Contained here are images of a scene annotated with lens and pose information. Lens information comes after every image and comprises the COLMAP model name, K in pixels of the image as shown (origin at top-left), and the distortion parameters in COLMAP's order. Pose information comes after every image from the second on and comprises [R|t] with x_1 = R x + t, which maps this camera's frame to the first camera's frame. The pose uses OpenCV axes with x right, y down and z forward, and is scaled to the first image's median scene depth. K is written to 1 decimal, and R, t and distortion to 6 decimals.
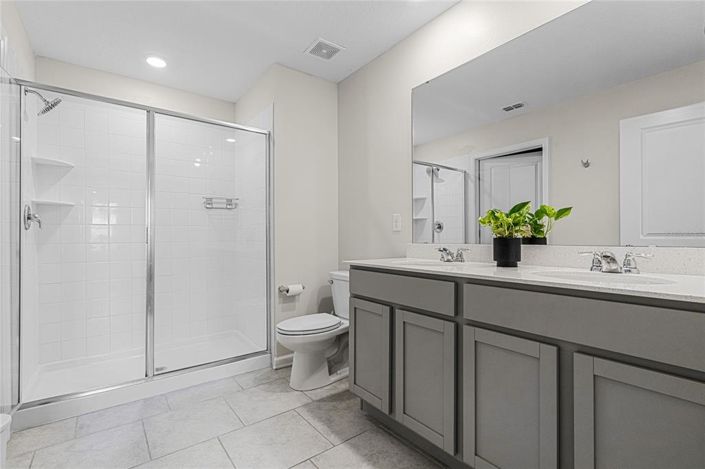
lens RADIAL K [[327.2, 0, 352.6], [0, 327.2, 235.2], [0, 0, 1]] dist [-0.004443, -0.000134]
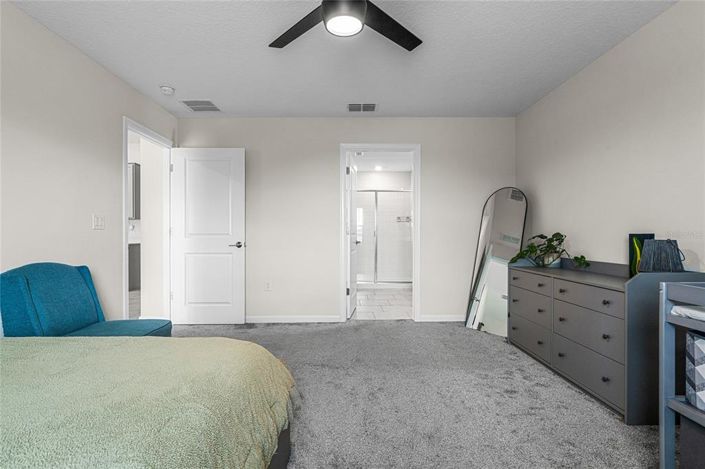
lens RADIAL K [[348.7, 0, 352.3], [0, 348.7, 234.3], [0, 0, 1]] dist [0.001631, -0.000319]
pose [[0.808150, 0.005271, -0.588954, 0.717309], [-0.004606, 0.999986, 0.002629, 0.000750], [0.588959, 0.000588, 0.808162, -1.128522]]
